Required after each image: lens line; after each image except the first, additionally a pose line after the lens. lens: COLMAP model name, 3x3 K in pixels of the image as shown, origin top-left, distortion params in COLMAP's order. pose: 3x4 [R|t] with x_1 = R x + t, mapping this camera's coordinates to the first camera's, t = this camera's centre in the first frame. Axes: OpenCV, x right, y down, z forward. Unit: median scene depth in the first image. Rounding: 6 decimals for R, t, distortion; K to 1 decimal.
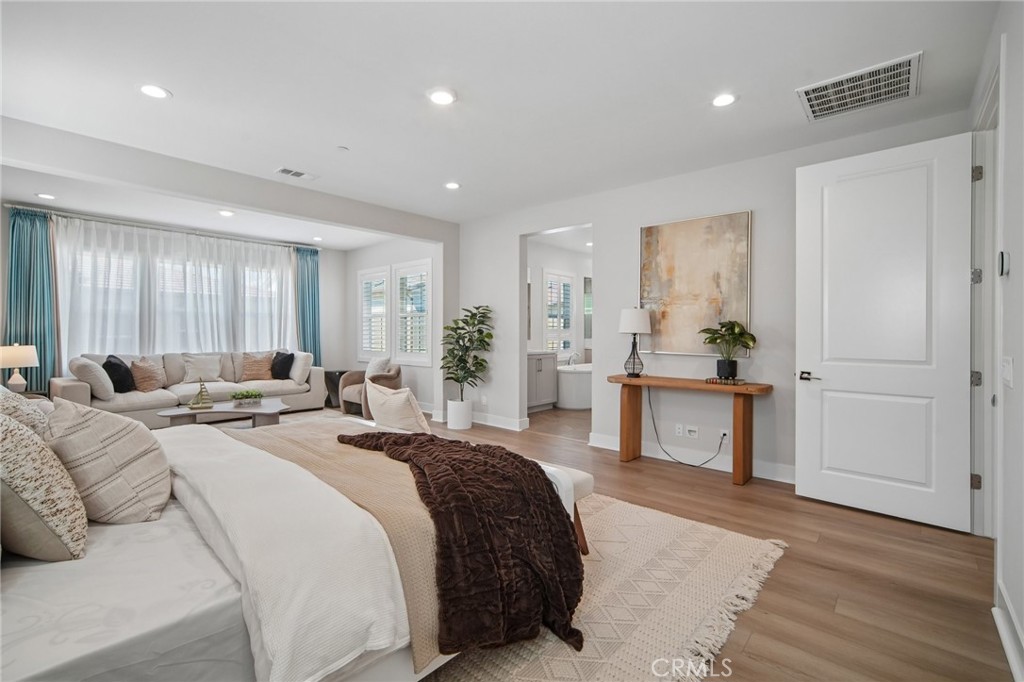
lens RADIAL K [[443.0, 0, 492.1], [0, 443.0, 335.8], [0, 0, 1]] dist [-0.001896, 0.000104]
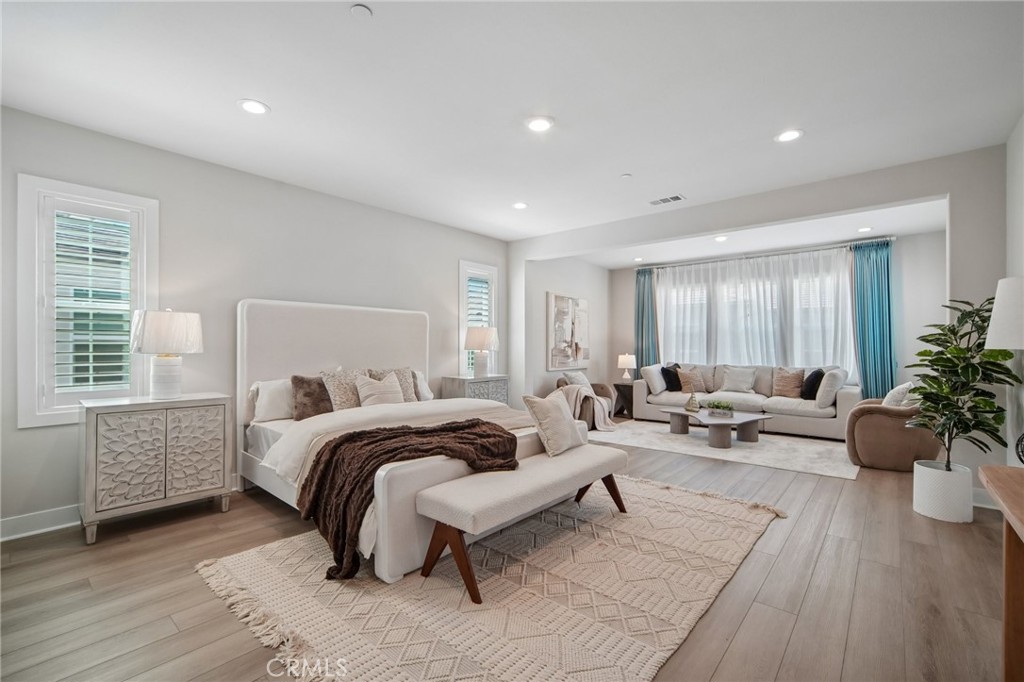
lens RADIAL K [[439.3, 0, 523.1], [0, 439.3, 347.6], [0, 0, 1]] dist [-0.002895, -0.000105]
pose [[0.083054, 0.002711, -0.996541, 0.382536], [-0.008721, 0.999960, 0.001994, -0.003380], [0.996507, 0.008525, 0.083075, 0.361073]]
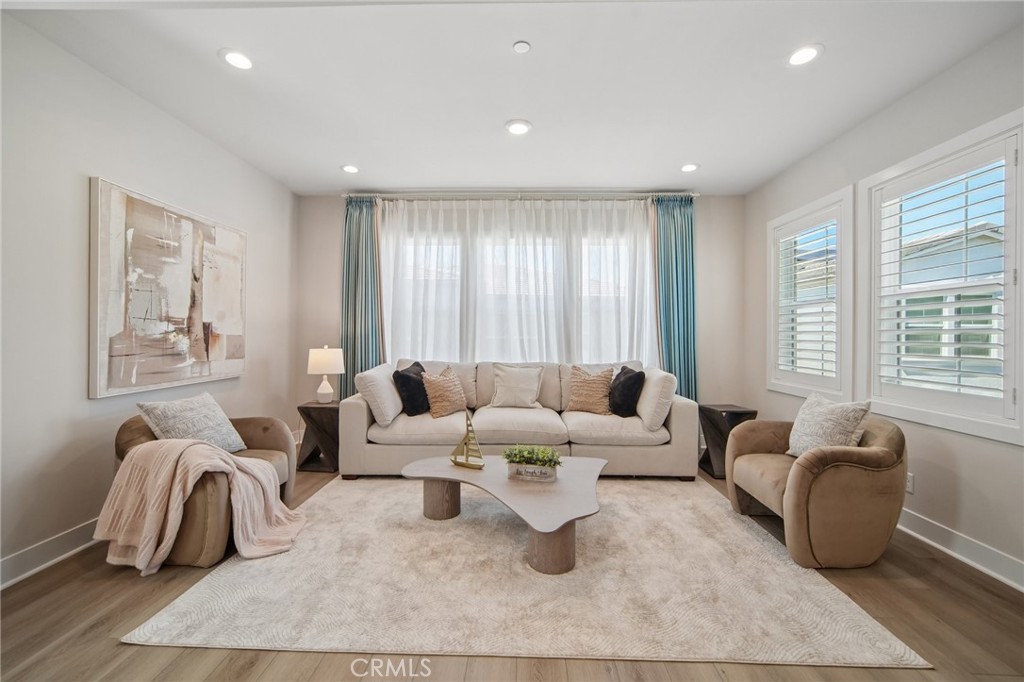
lens RADIAL K [[416.5, 0, 510.7], [0, 416.5, 330.1], [0, 0, 1]] dist [-0.004355, -0.000006]
pose [[0.671164, -0.001695, -0.741307, -0.174144], [-0.012835, 0.999821, -0.013907, -0.004832], [0.741197, 0.018849, 0.671022, 0.540324]]
